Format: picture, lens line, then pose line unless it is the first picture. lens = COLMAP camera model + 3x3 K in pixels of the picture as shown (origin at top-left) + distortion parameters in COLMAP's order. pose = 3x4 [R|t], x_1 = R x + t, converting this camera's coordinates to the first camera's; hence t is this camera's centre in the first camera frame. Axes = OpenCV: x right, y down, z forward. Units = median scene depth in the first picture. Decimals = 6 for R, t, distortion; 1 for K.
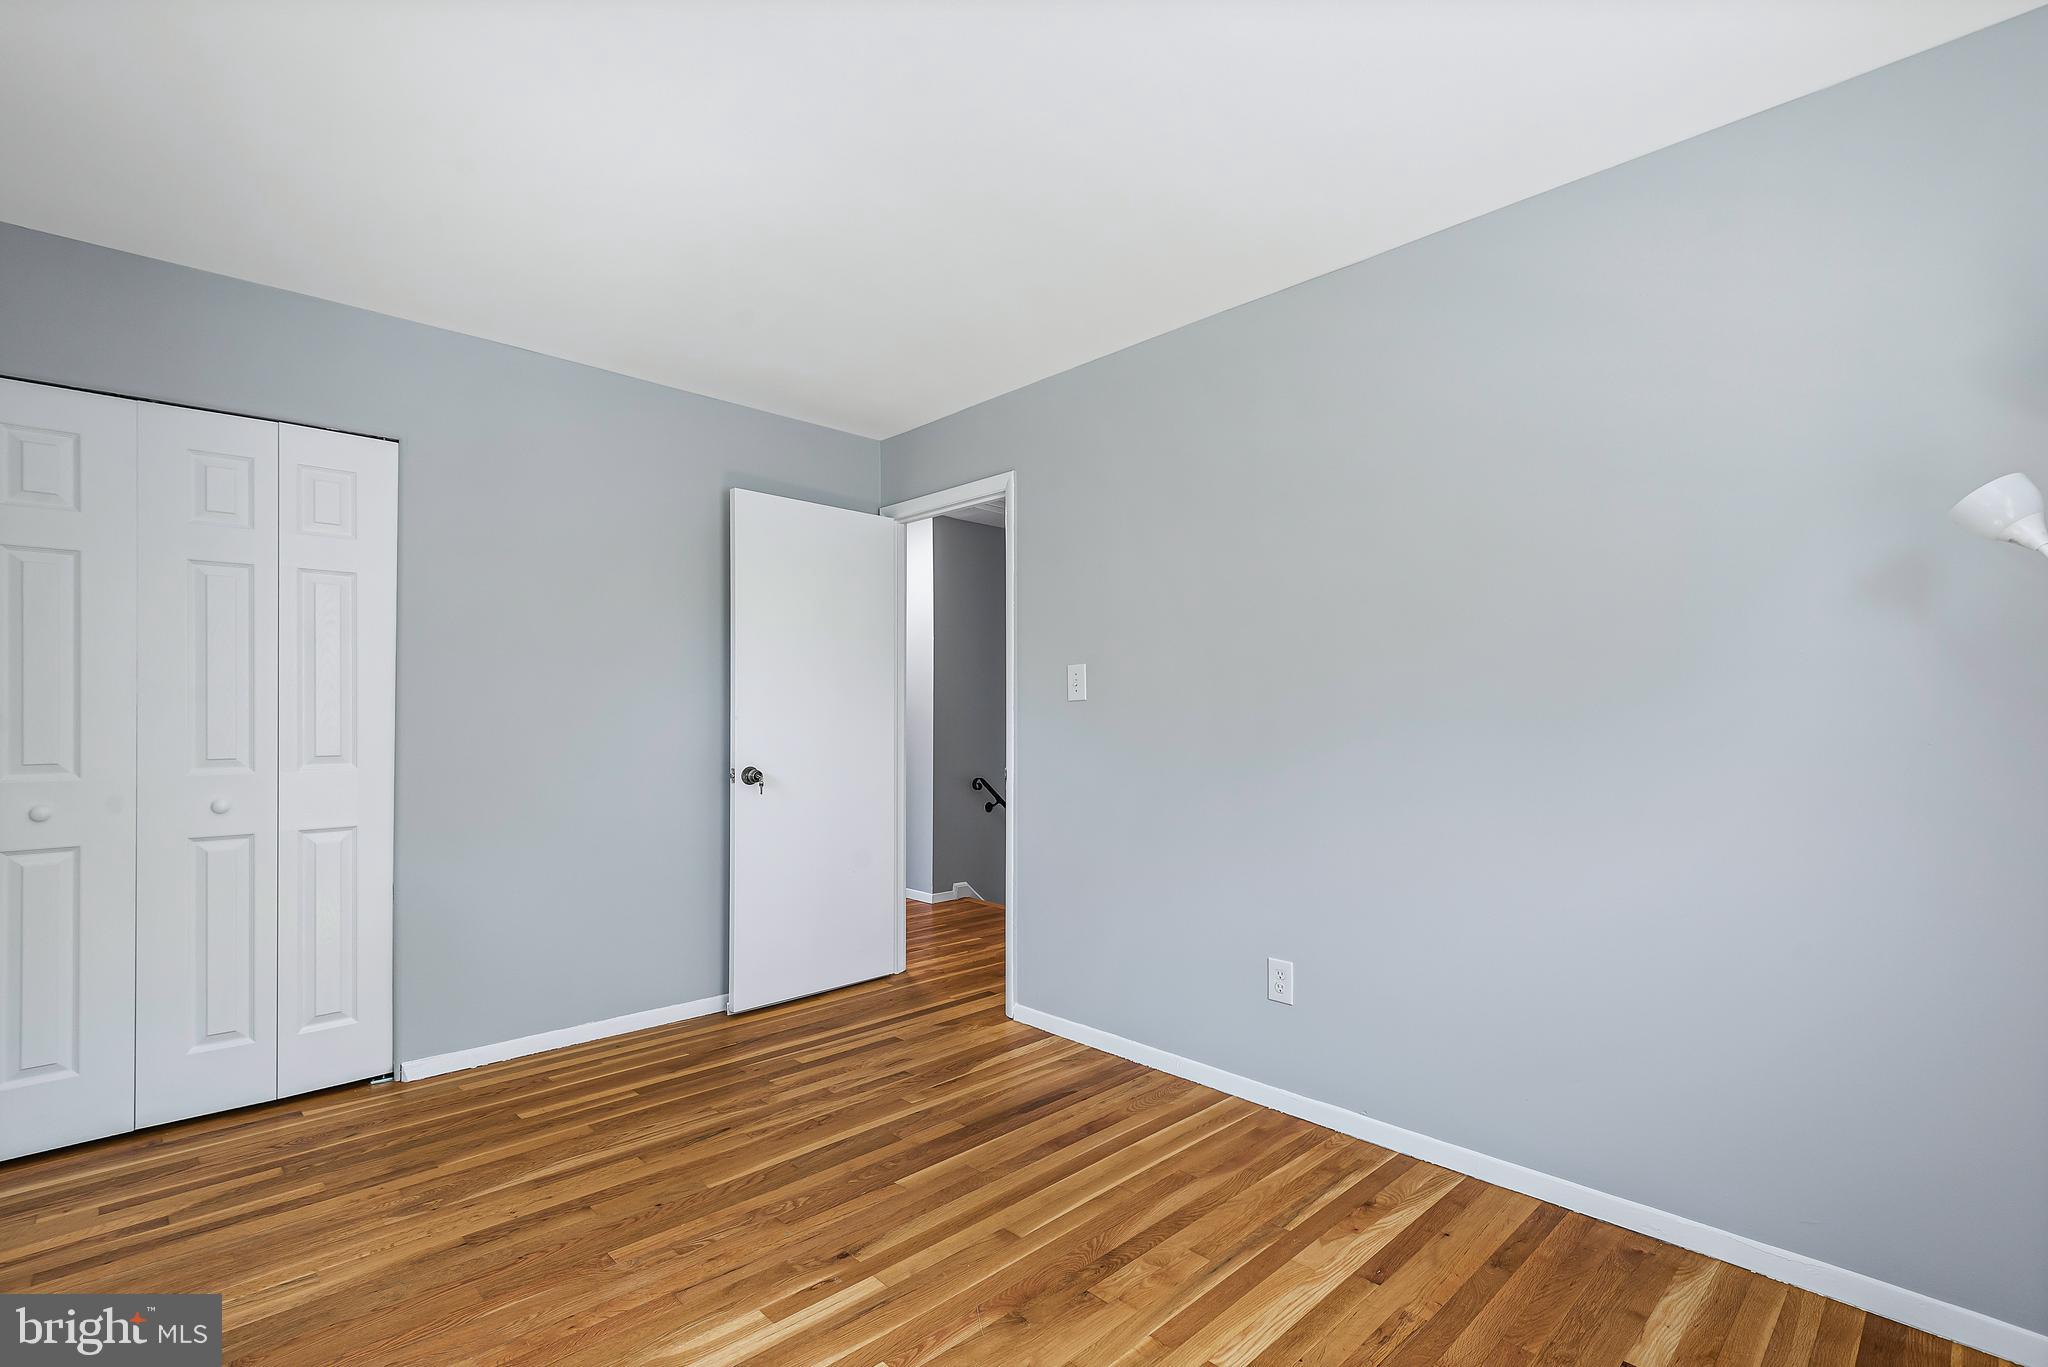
lens RADIAL K [[947.0, 0, 1027.6], [0, 947.0, 681.9], [0, 0, 1]] dist [0.023942, -0.005204]
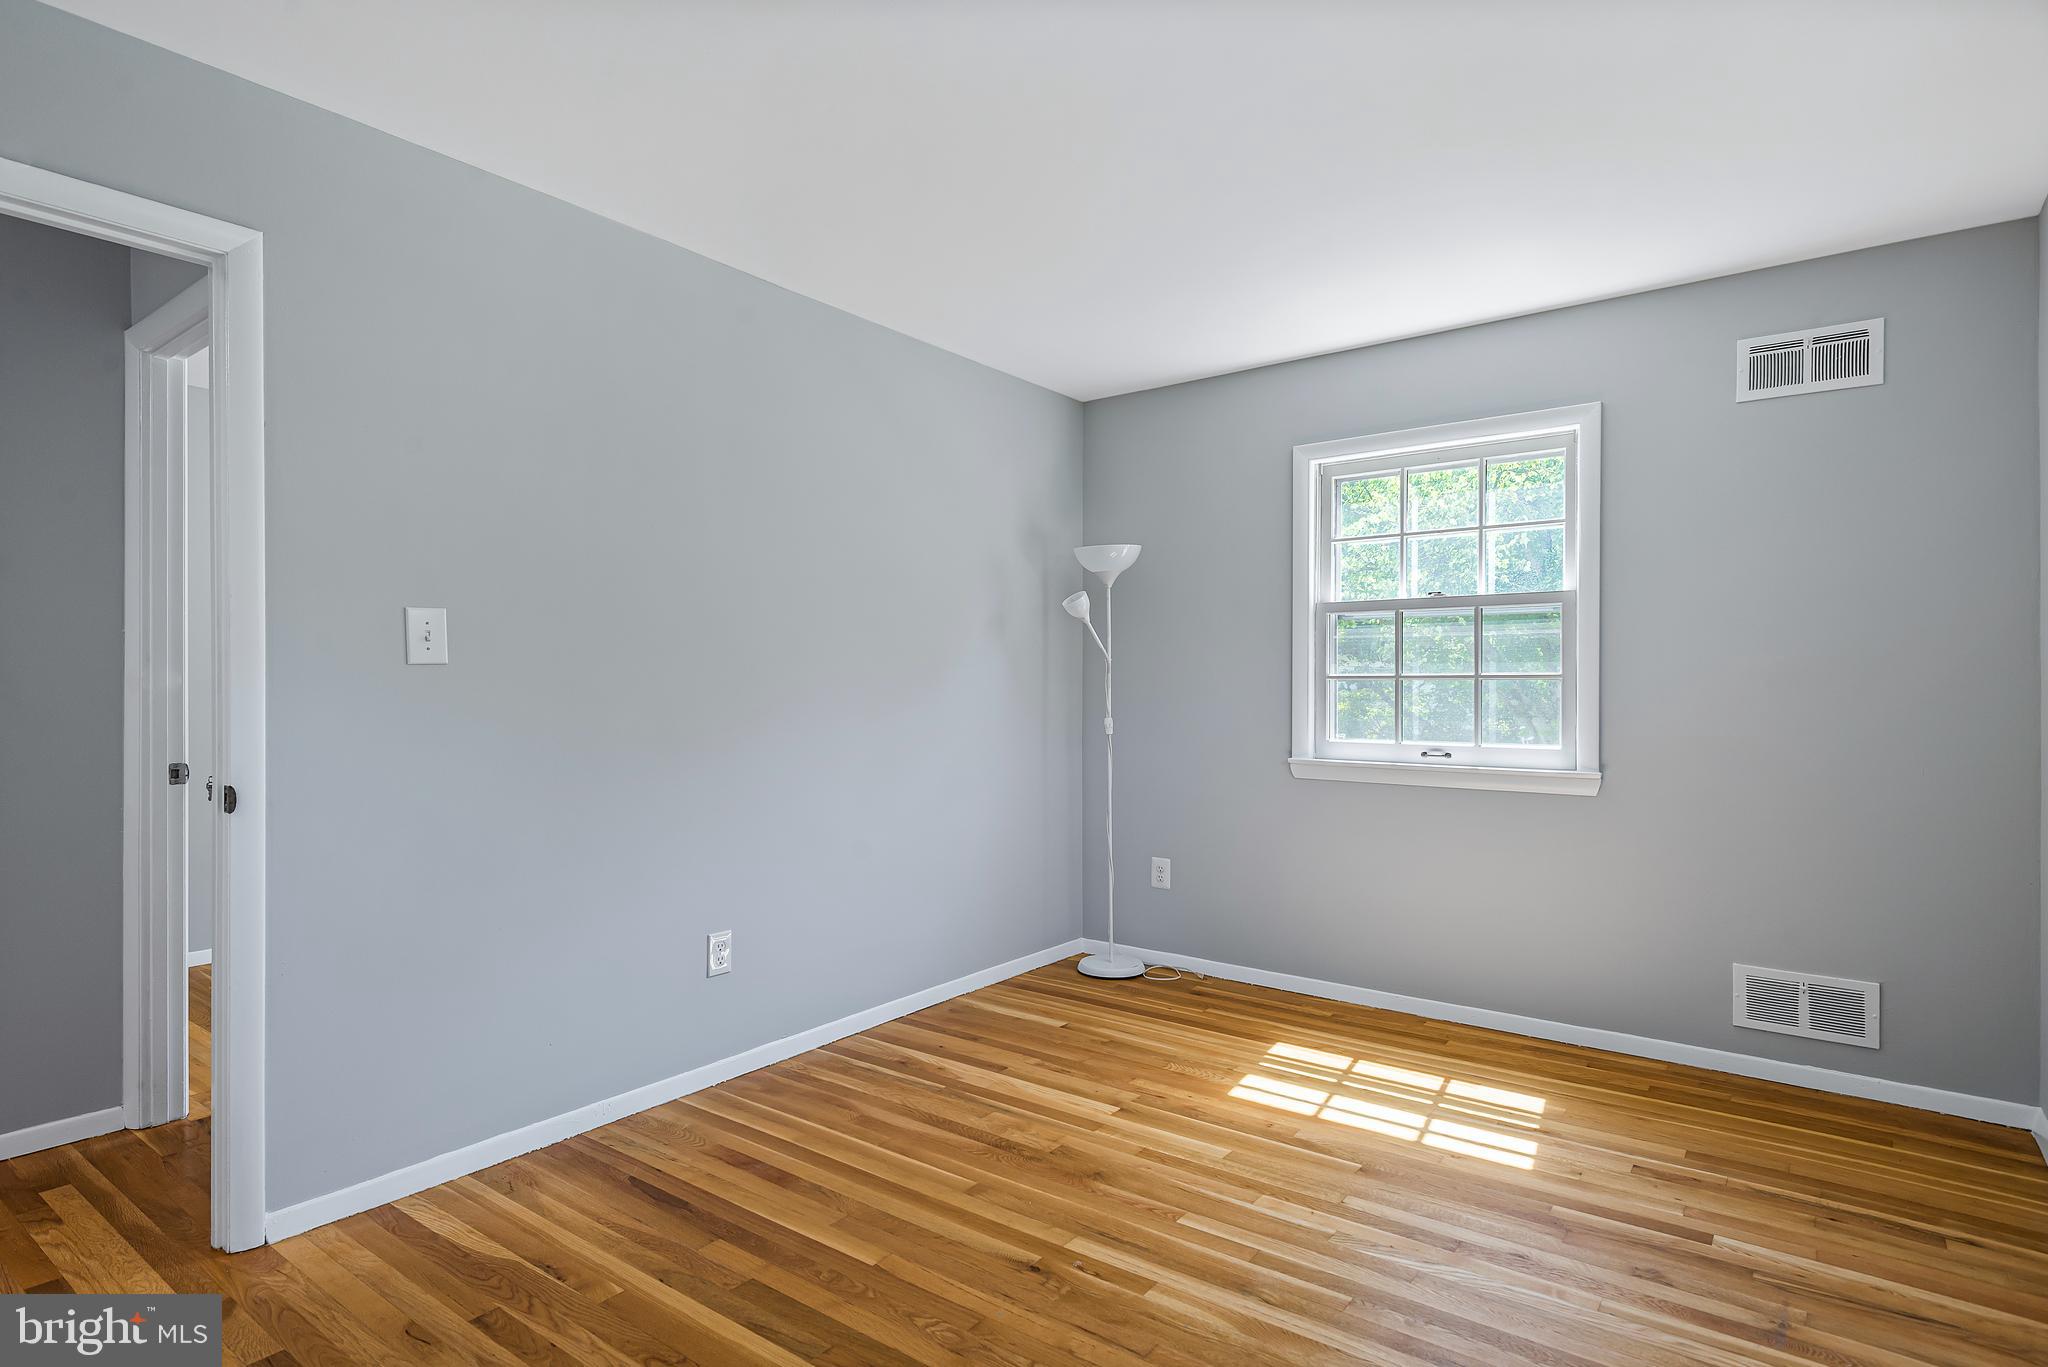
lens RADIAL K [[1055.8, 0, 1021.1], [0, 1055.8, 685.8], [0, 0, 1]] dist [0.017856, -0.004199]
pose [[-0.167956, 0.012054, 0.985721, -1.018761], [-0.037688, 0.999116, -0.018639, 0.046887], [-0.985074, -0.040281, -0.167353, 1.016109]]
